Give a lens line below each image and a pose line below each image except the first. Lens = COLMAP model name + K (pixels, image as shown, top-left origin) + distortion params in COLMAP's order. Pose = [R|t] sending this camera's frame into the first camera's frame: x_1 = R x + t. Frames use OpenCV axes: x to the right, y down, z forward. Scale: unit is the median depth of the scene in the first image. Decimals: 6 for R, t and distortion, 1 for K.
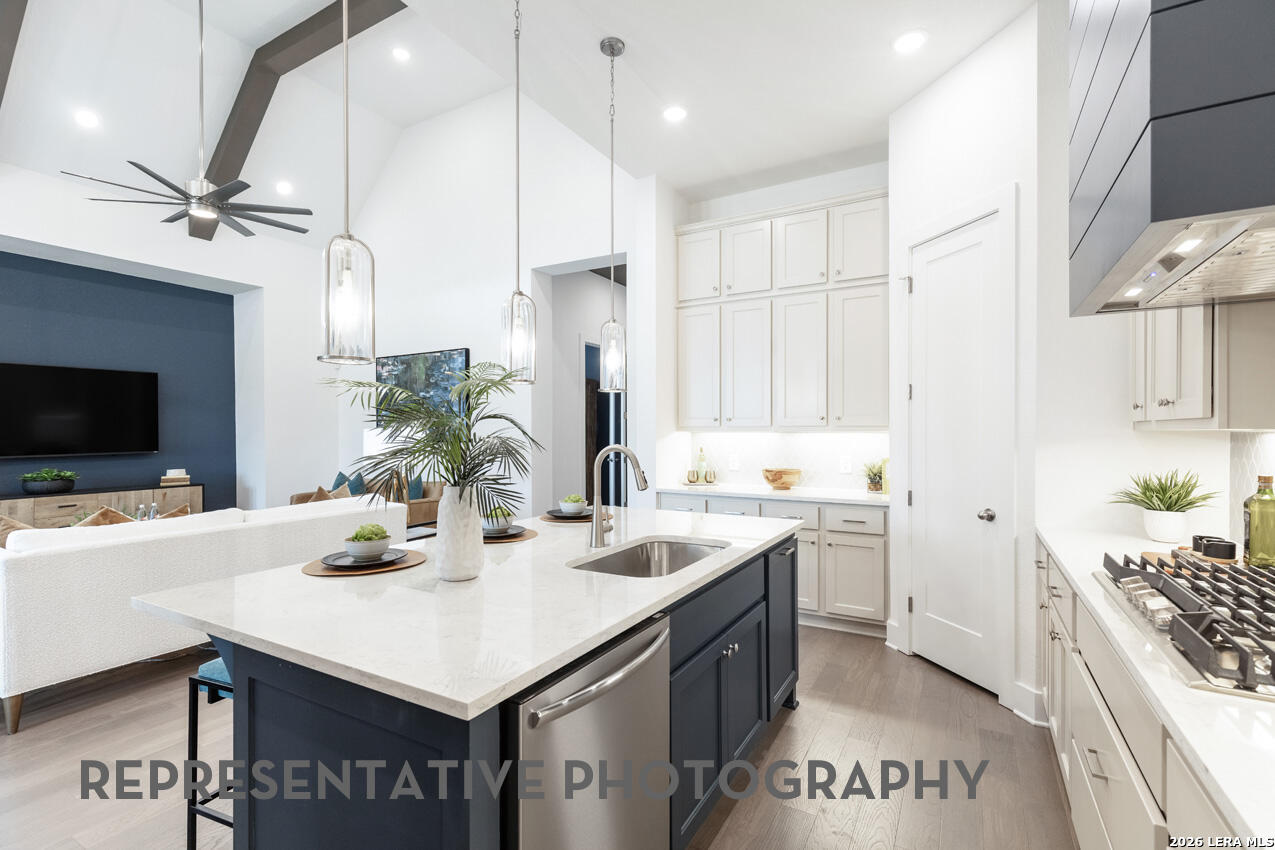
lens RADIAL K [[570.2, 0, 644.1], [0, 570.2, 433.3], [0, 0, 1]] dist [0.007932, -0.001326]
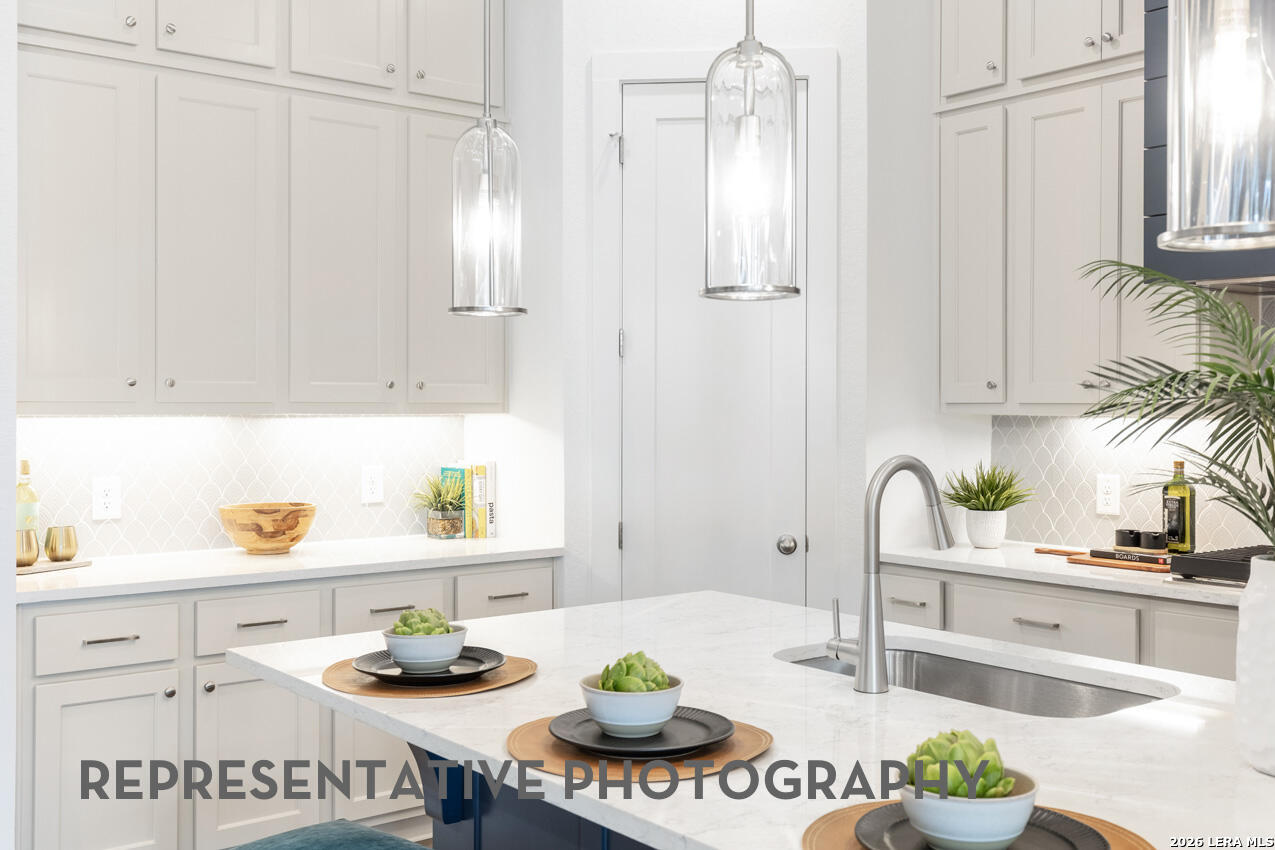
lens RADIAL K [[1288.3, 0, 648.2], [0, 1288.3, 420.0], [0, 0, 1]] dist [0.014934, 0.000000]
pose [[0.378455, -0.007416, 0.925590, -0.836415], [0.000365, 0.999969, 0.007863, -0.010408], [-0.925619, -0.002639, 0.378446, 0.620548]]
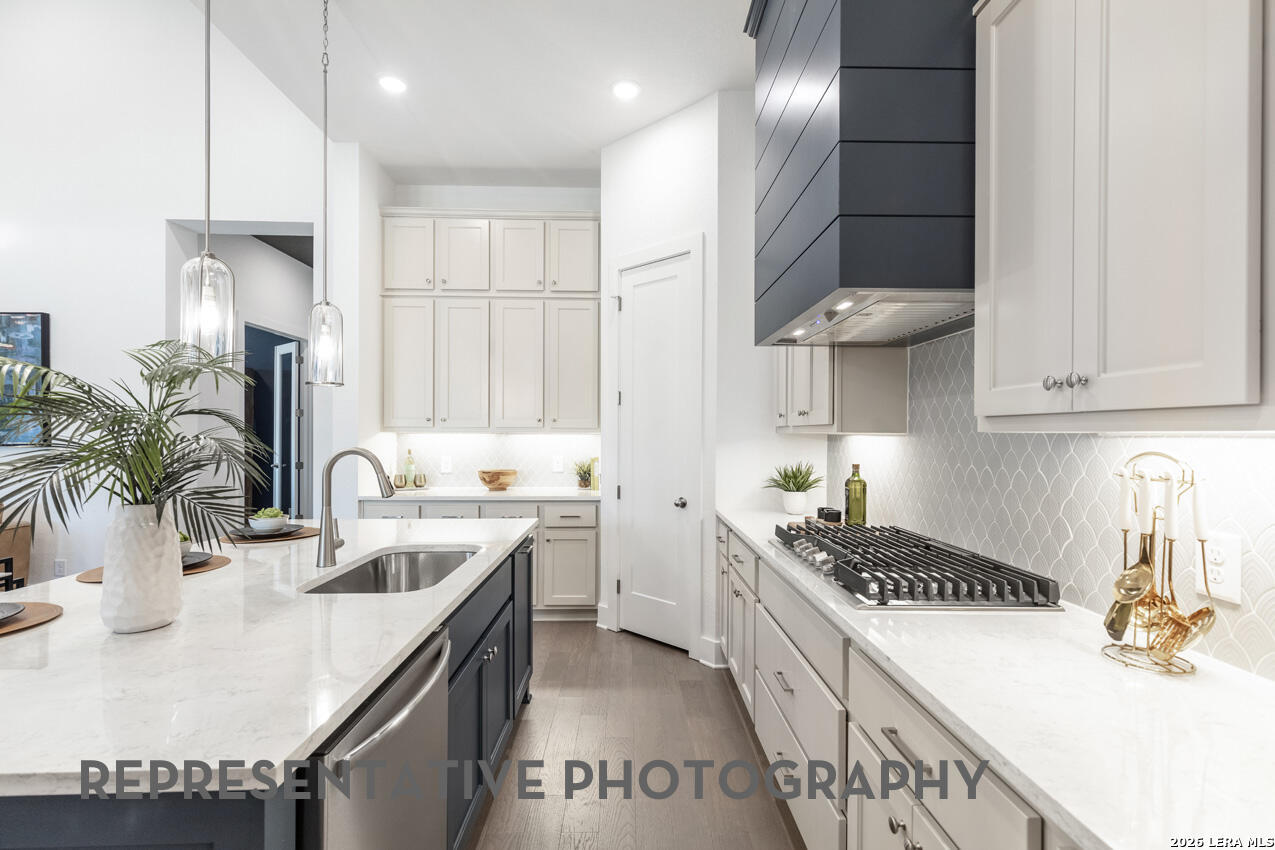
lens RADIAL K [[570.2, 0, 643.1], [0, 570.2, 433.8], [0, 0, 1]] dist [0.007932, -0.001326]
pose [[0.856949, 0.003467, 0.515389, -0.092167], [-0.002874, 0.999994, -0.001948, 0.000140], [-0.515392, 0.000188, 0.856954, 0.012272]]
